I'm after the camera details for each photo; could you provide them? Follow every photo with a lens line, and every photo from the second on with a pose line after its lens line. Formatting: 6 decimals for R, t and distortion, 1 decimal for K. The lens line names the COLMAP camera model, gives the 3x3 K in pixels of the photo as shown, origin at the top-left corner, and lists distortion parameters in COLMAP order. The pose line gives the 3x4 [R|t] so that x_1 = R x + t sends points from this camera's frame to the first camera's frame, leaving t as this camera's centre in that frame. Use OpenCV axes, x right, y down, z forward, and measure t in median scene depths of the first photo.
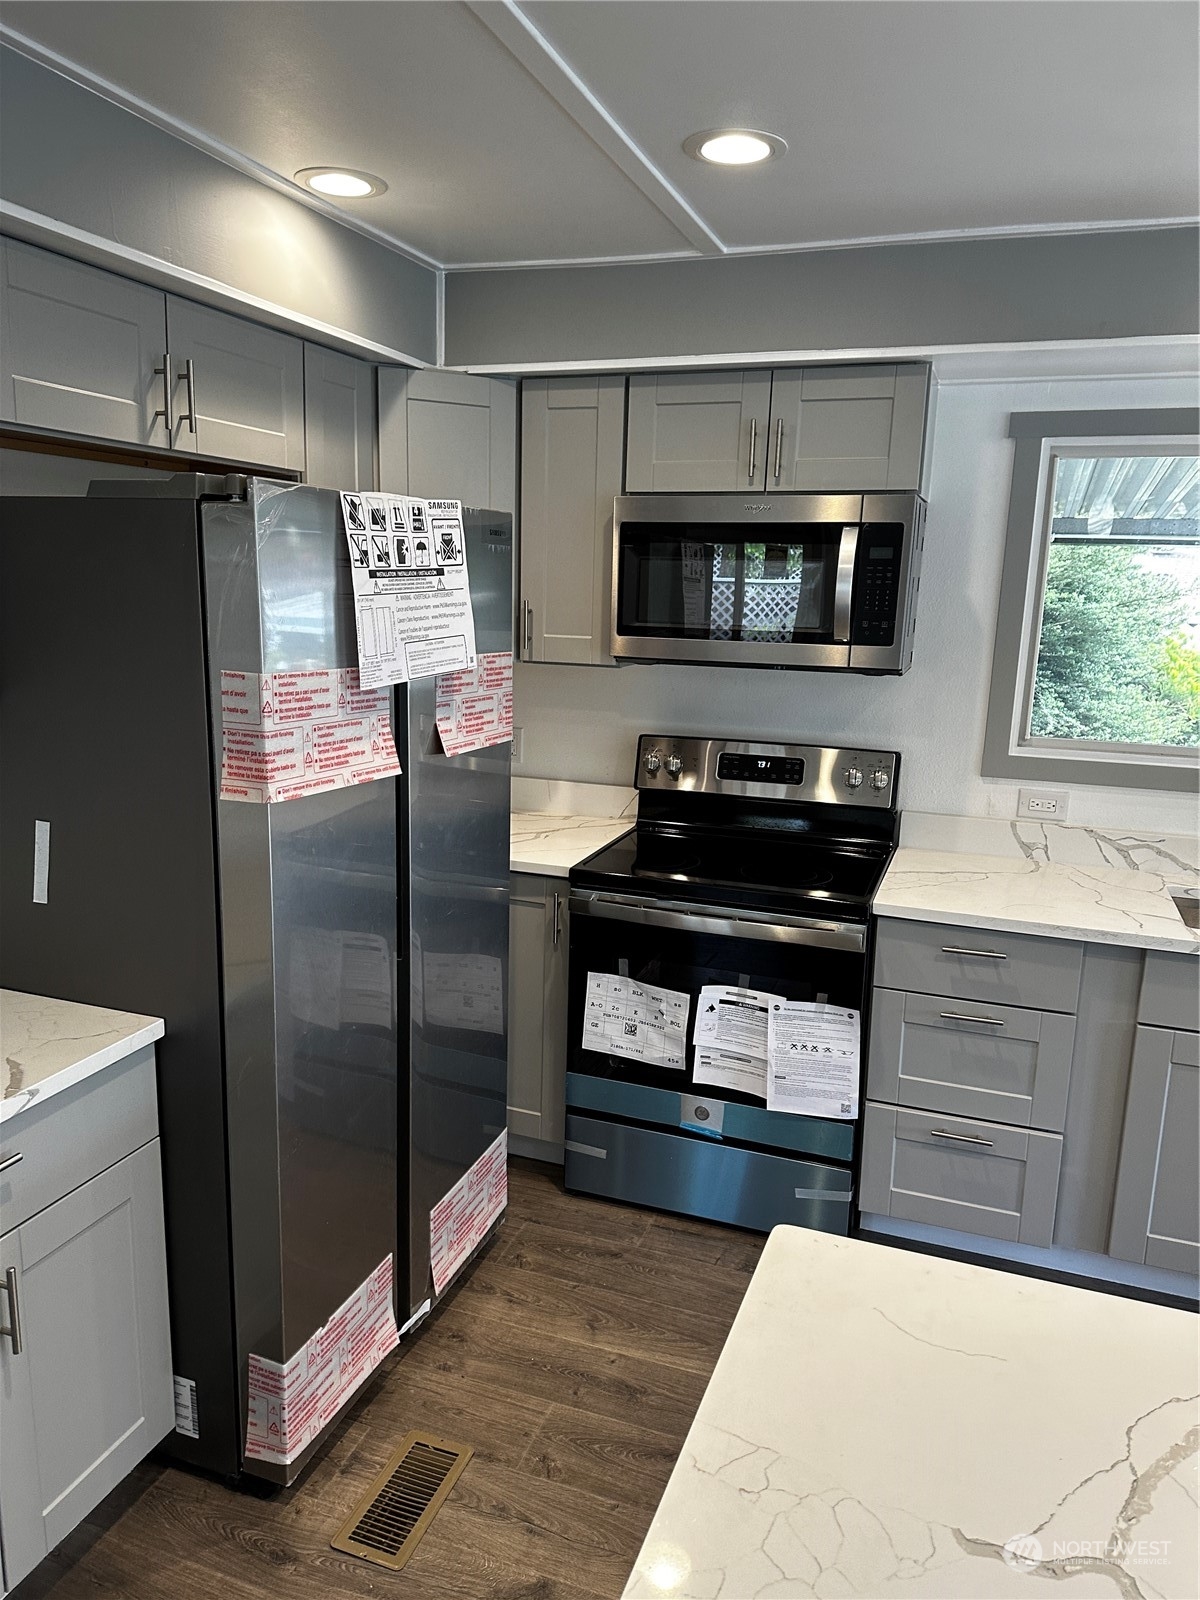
lens RADIAL K [[1121.3, 0, 584.4], [0, 1121.3, 806.3], [0, 0, 1]] dist [0.072014, -0.088806]
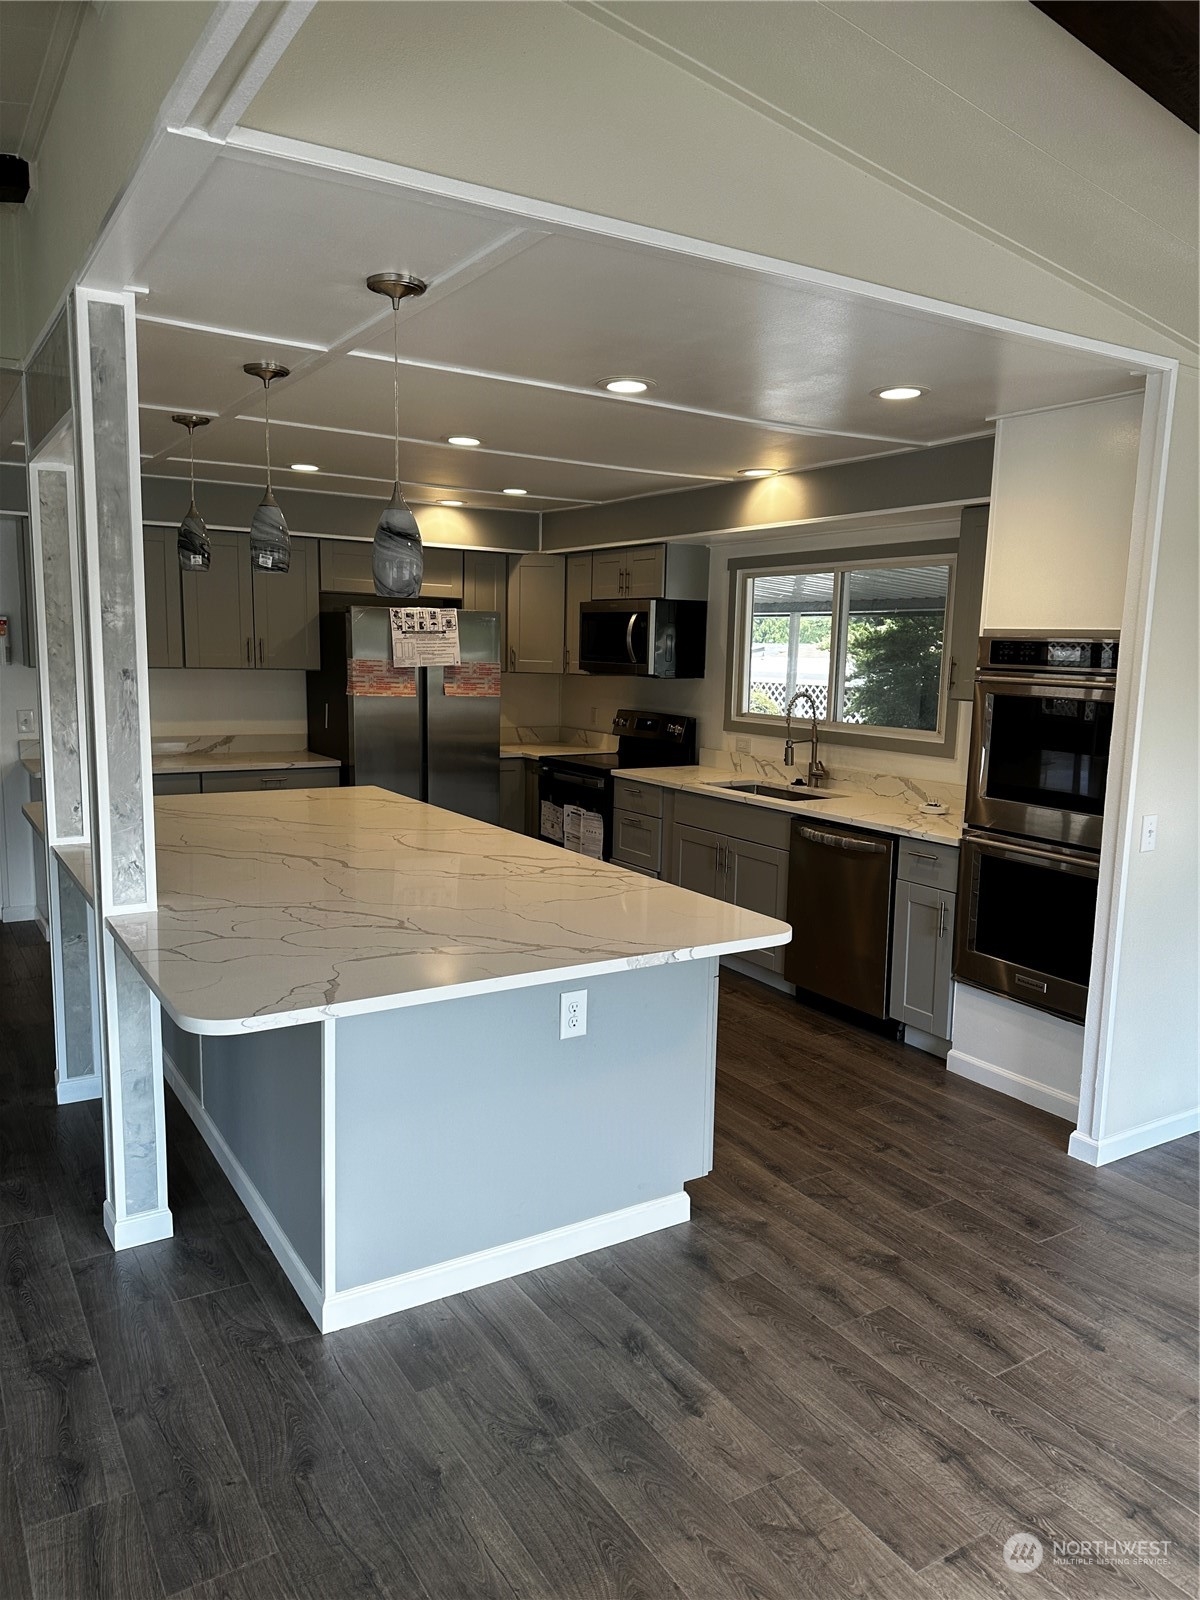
lens RADIAL K [[1121.3, 0, 603.5], [0, 1121.3, 808.2], [0, 0, 1]] dist [0.072014, -0.088806]
pose [[0.788332, 0.081636, -0.609810, 2.081509], [-0.125137, 0.991715, -0.029009, 0.291320], [0.602390, 0.099179, 0.792016, -1.072545]]
